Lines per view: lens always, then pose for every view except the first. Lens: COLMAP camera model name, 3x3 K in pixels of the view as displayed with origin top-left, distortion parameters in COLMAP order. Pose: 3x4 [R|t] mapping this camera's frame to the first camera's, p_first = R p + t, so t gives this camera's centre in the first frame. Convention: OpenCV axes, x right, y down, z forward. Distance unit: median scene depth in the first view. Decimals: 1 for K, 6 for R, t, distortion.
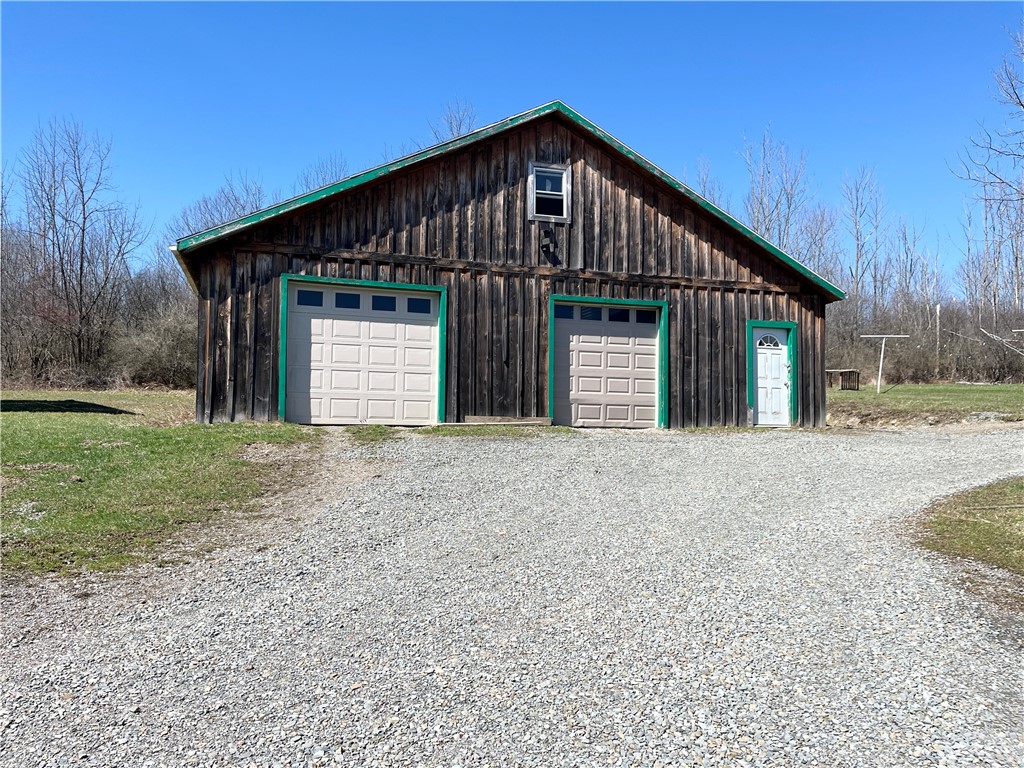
lens RADIAL K [[770.5, 0, 512.2], [0, 770.5, 386.9], [0, 0, 1]] dist [0.073735, -0.099800]
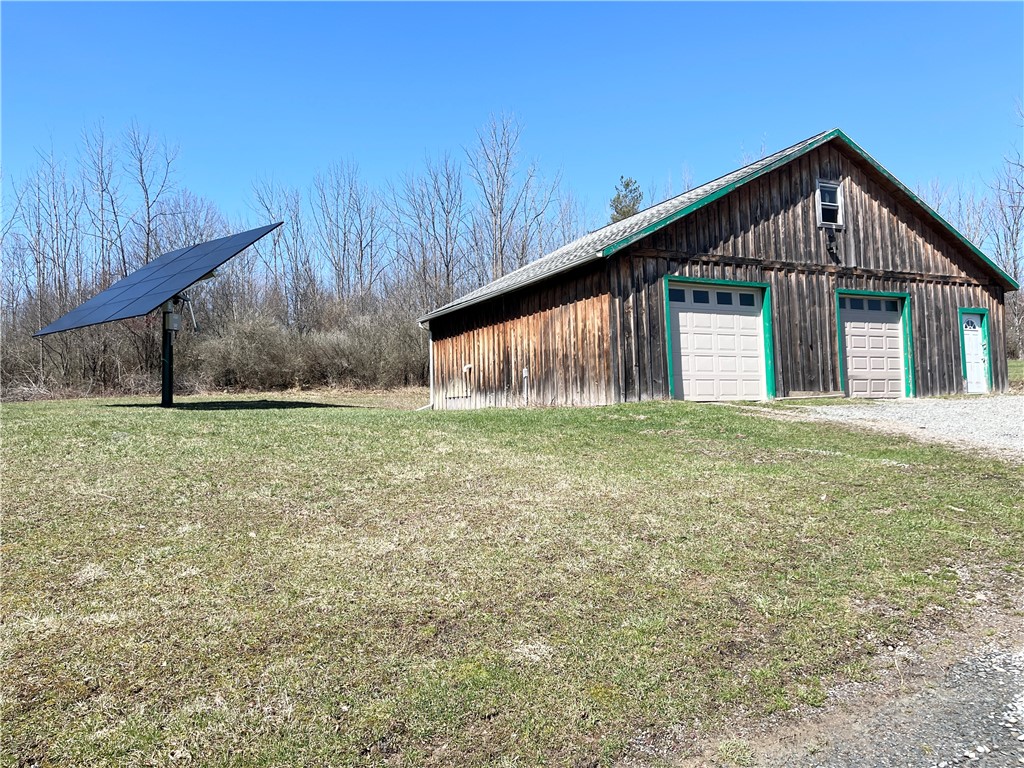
lens RADIAL K [[770.5, 0, 510.7], [0, 770.5, 376.4], [0, 0, 1]] dist [0.073735, -0.099800]
pose [[0.986546, -0.033709, 0.159972, -0.638182], [0.036023, 0.999284, -0.011588, 0.012427], [-0.159467, 0.017195, 0.987054, -0.108714]]
